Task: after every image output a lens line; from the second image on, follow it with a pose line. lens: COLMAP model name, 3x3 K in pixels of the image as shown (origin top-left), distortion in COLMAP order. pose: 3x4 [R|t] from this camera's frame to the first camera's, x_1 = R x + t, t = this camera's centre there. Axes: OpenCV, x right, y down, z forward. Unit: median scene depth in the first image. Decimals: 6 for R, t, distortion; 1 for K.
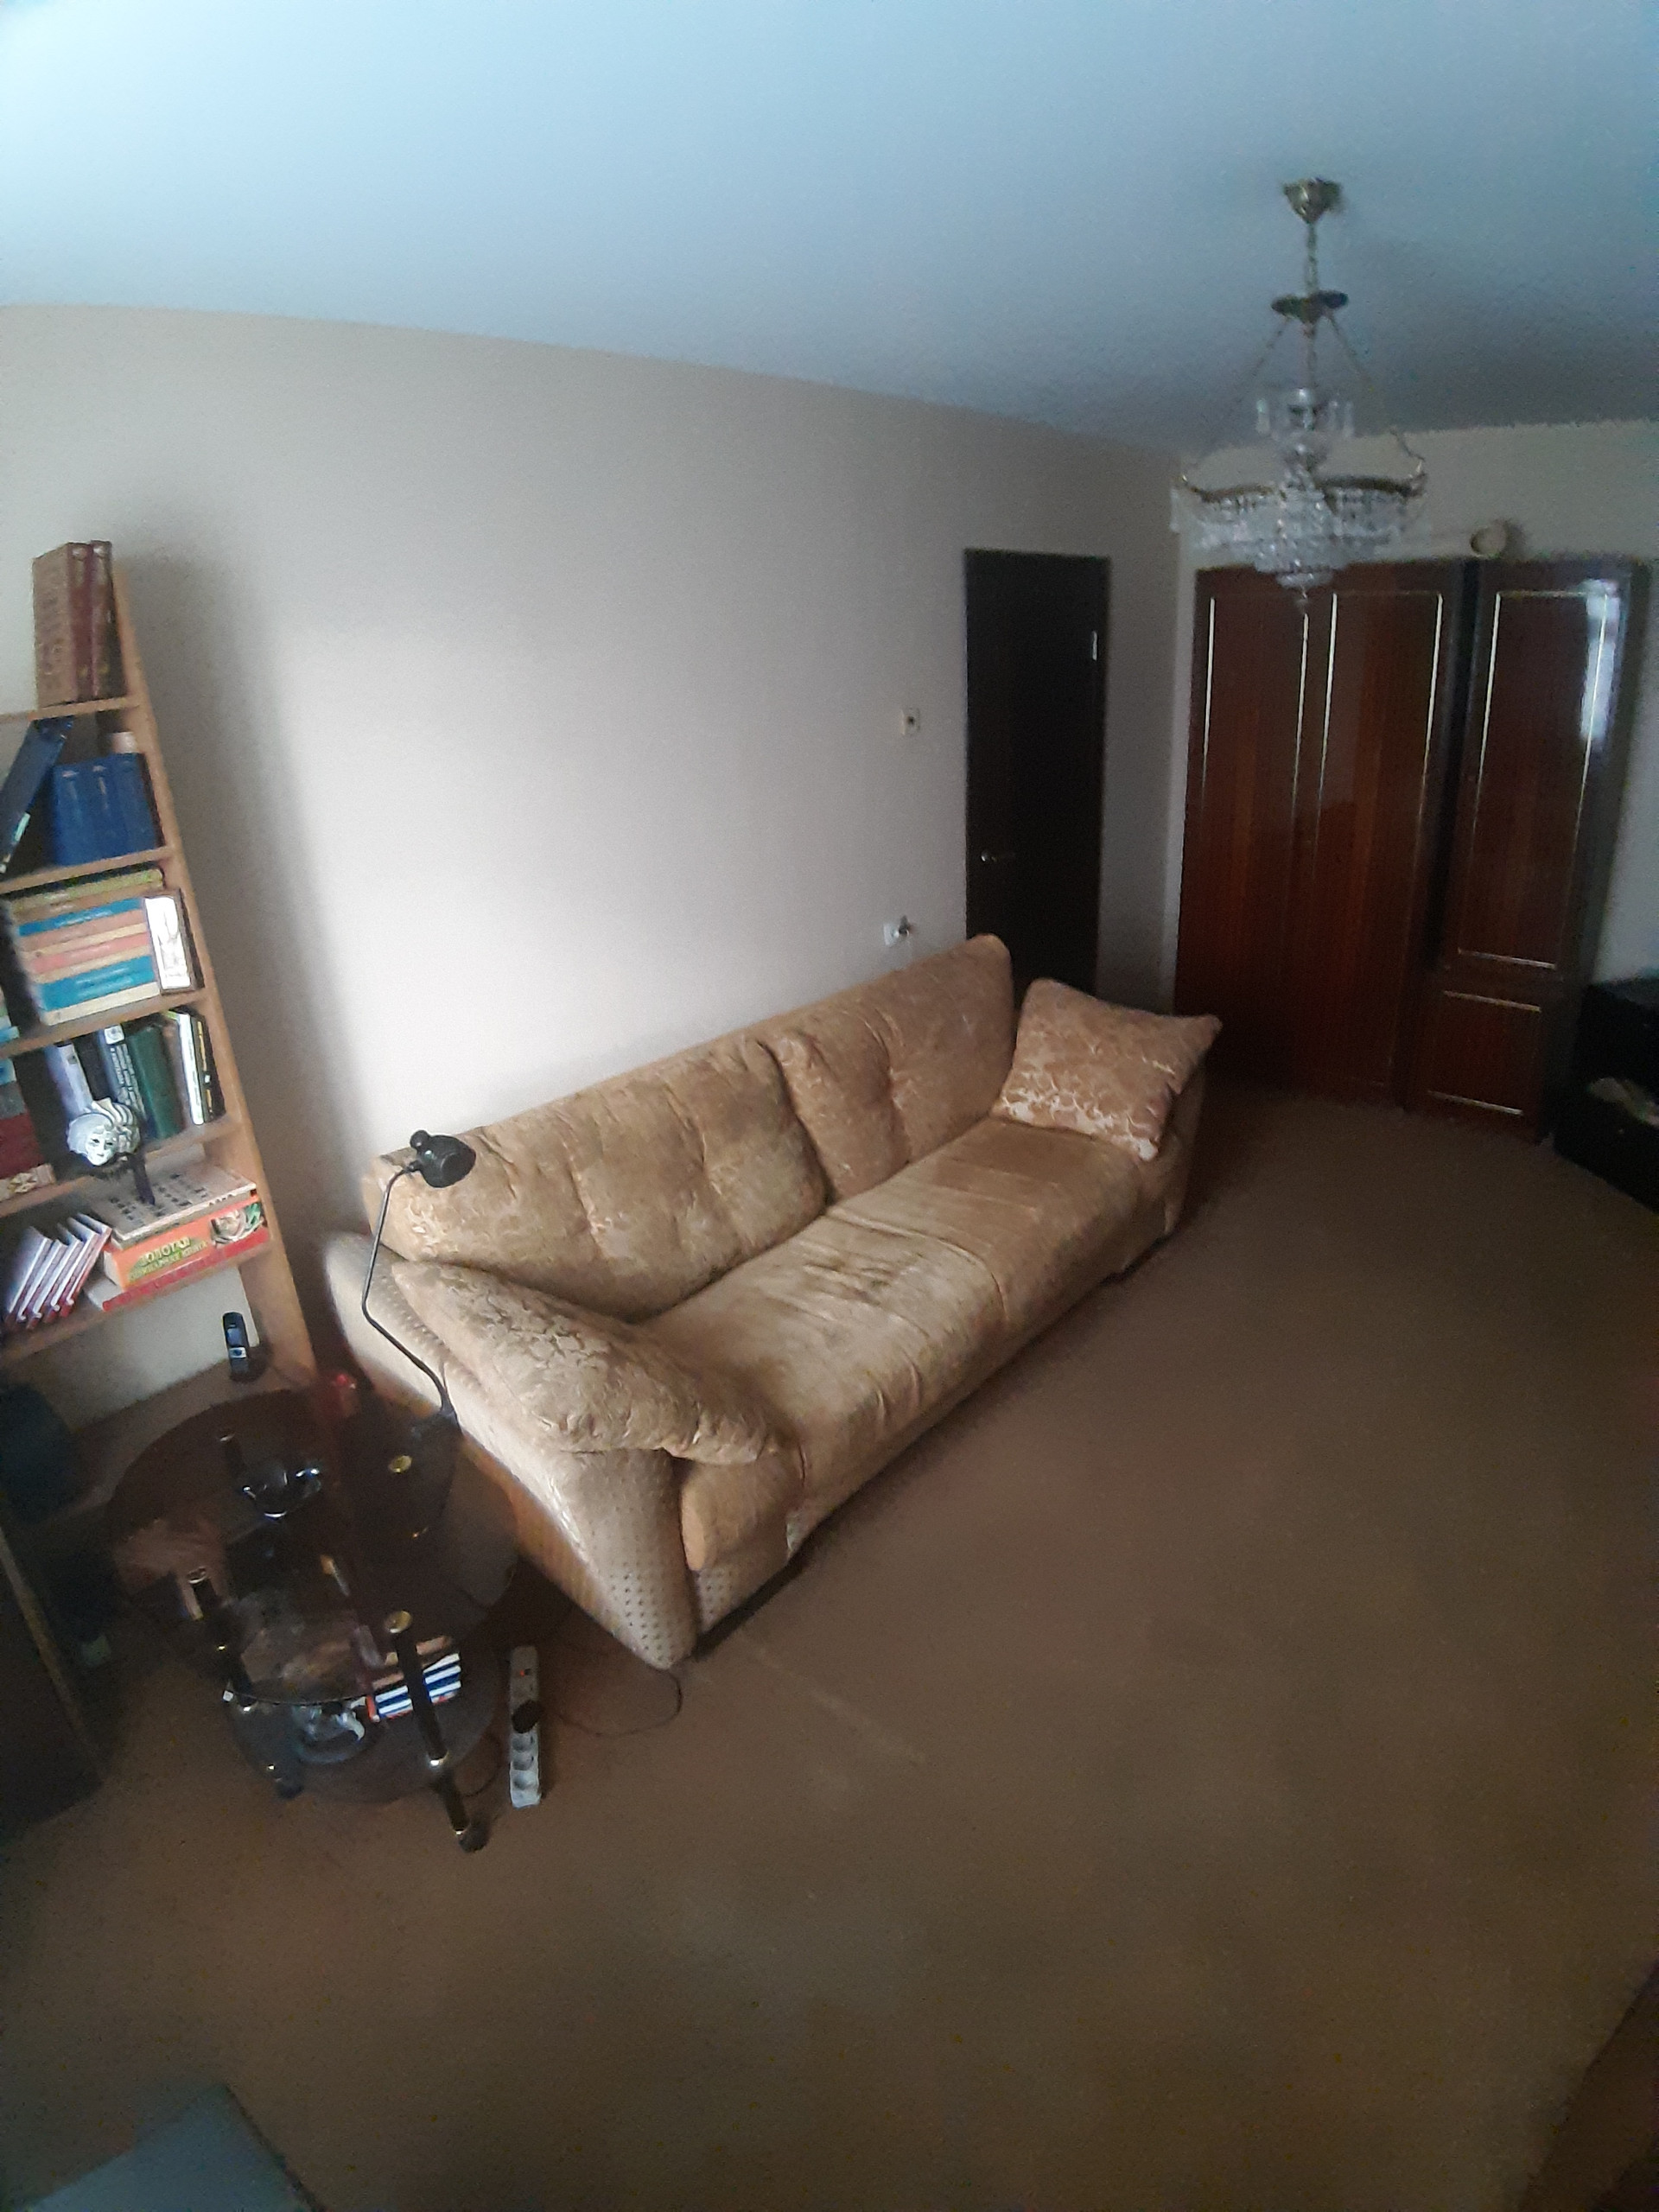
lens RADIAL K [[1136.4, 0, 829.1], [0, 1136.4, 1111.1], [0, 0, 1]] dist [-0.090283, -0.000621]
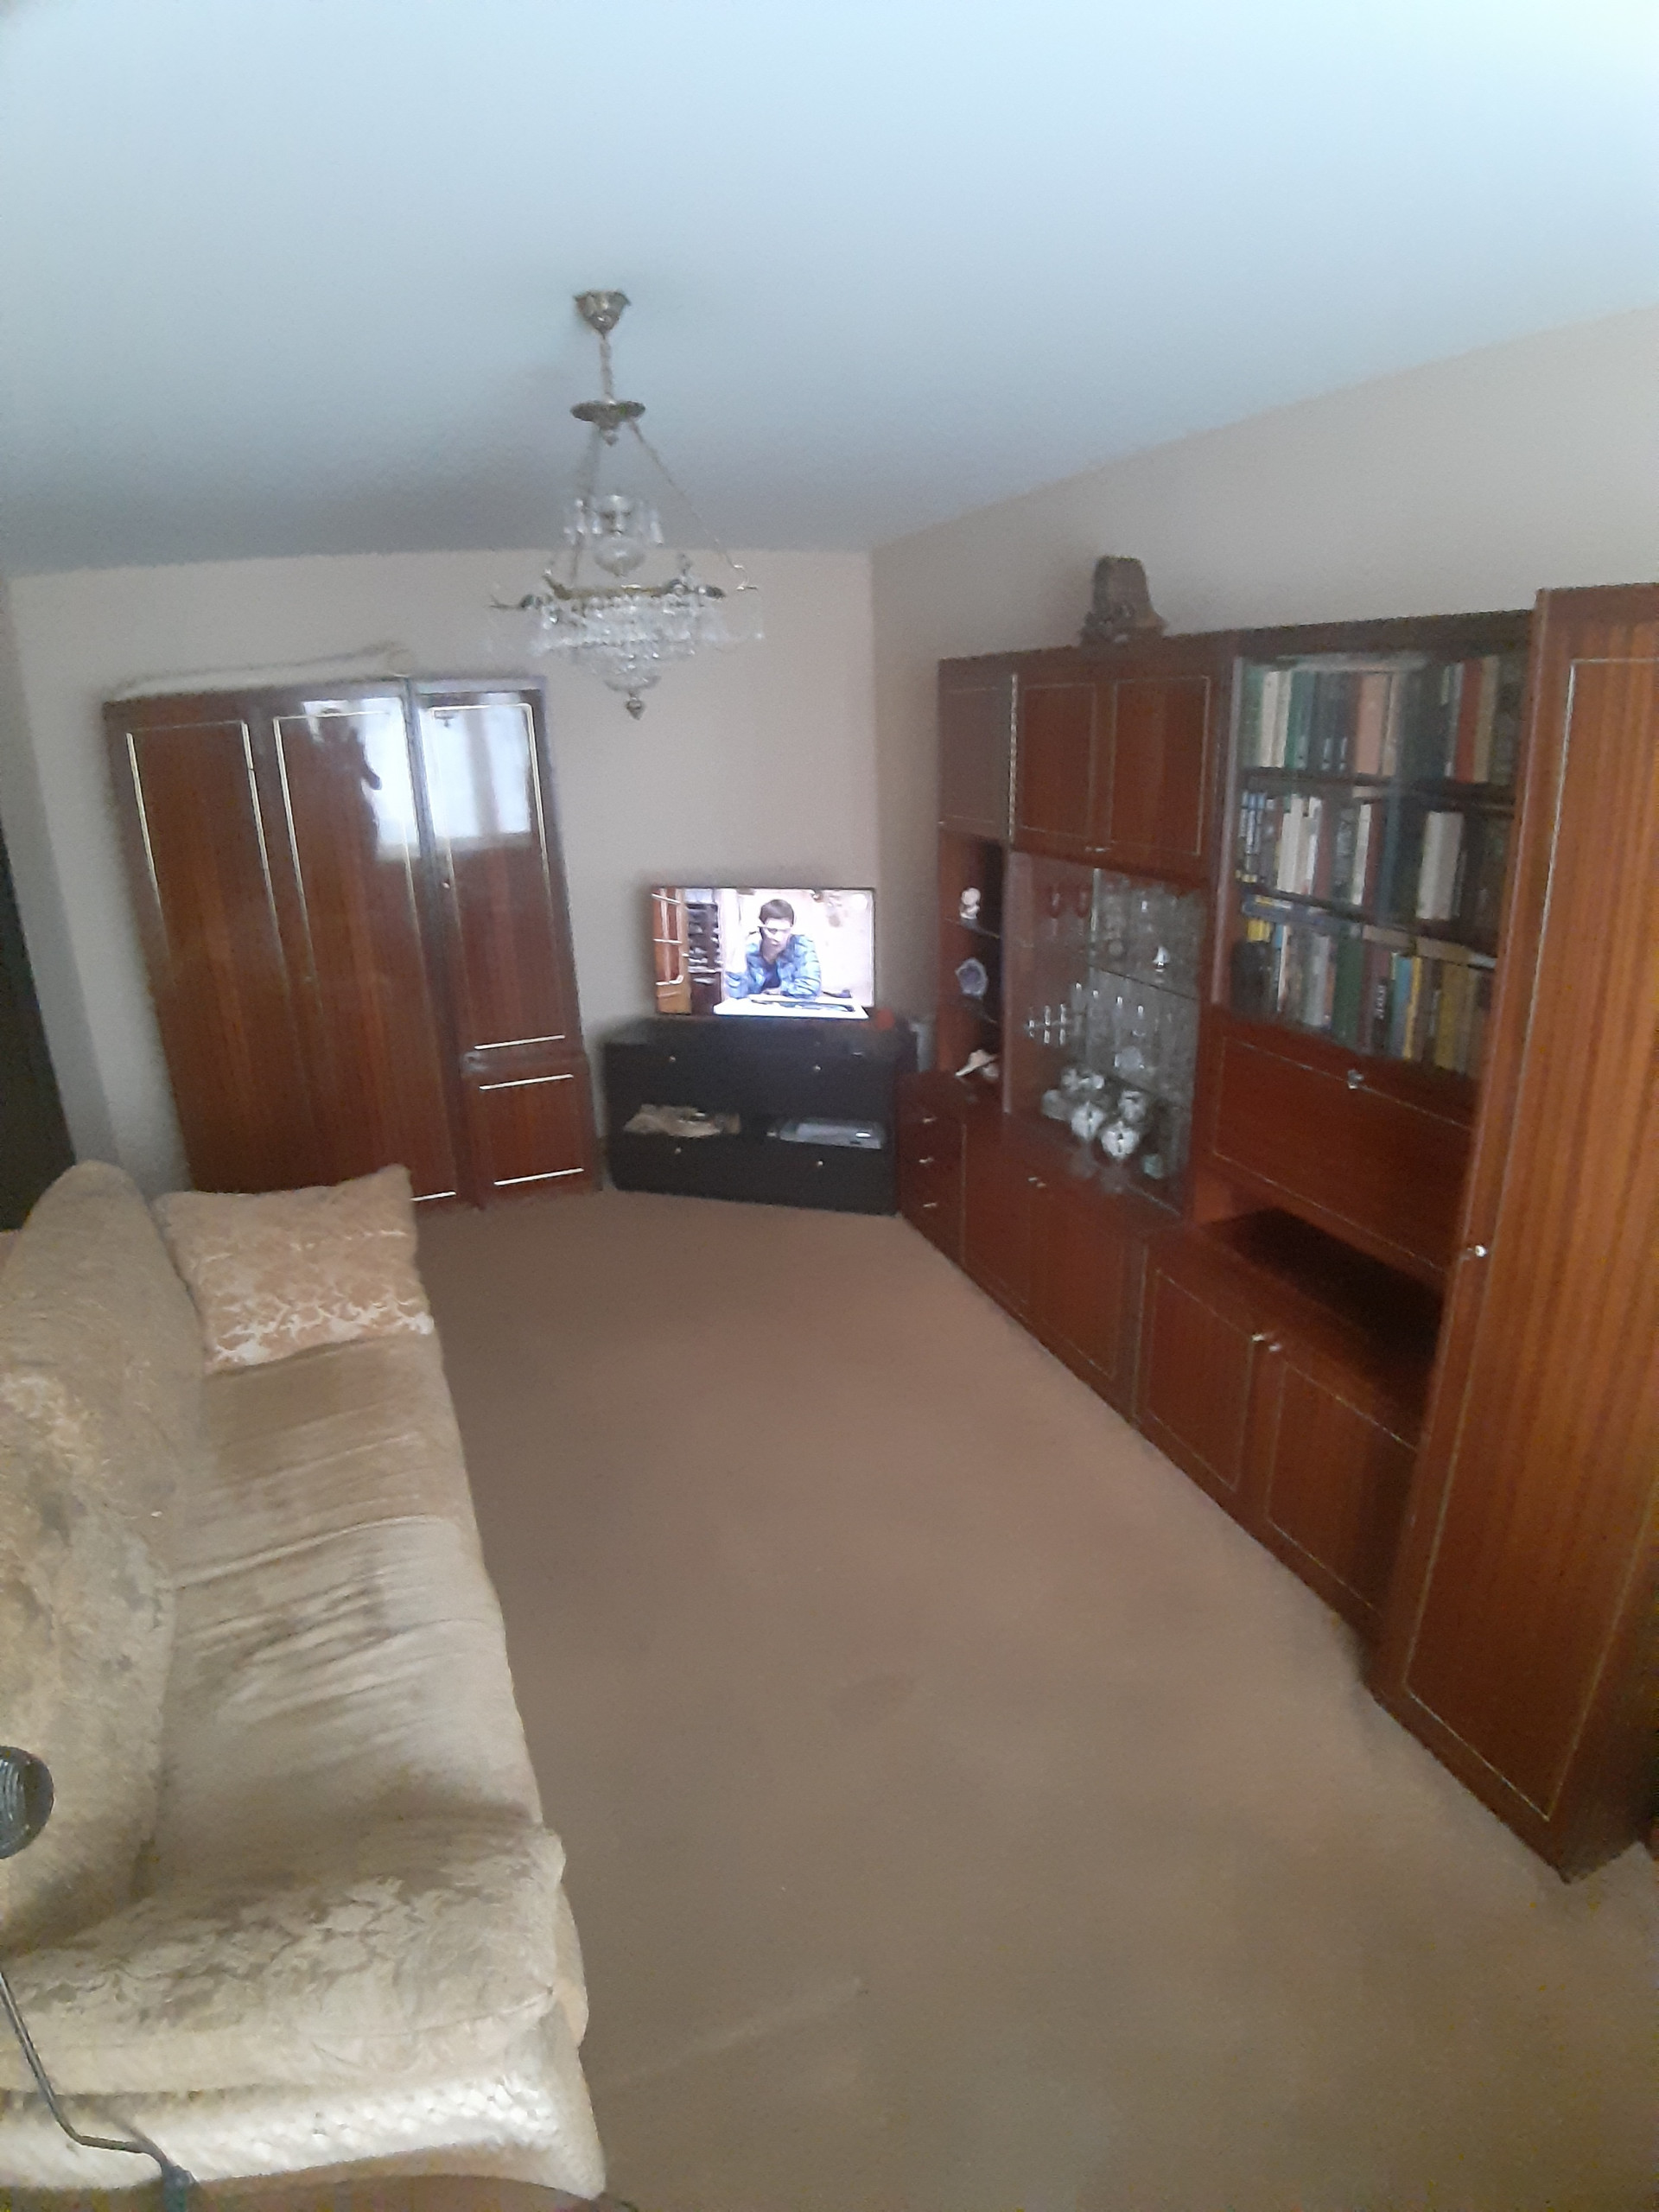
lens RADIAL K [[1171.3, 0, 838.9], [0, 1171.3, 1097.5], [0, 0, 1]] dist [-0.105305, -0.001281]
pose [[0.466117, -0.258515, 0.846112, -0.269706], [0.368411, 0.926212, 0.080033, -0.079488], [-0.804368, 0.274412, 0.526963, 0.219435]]
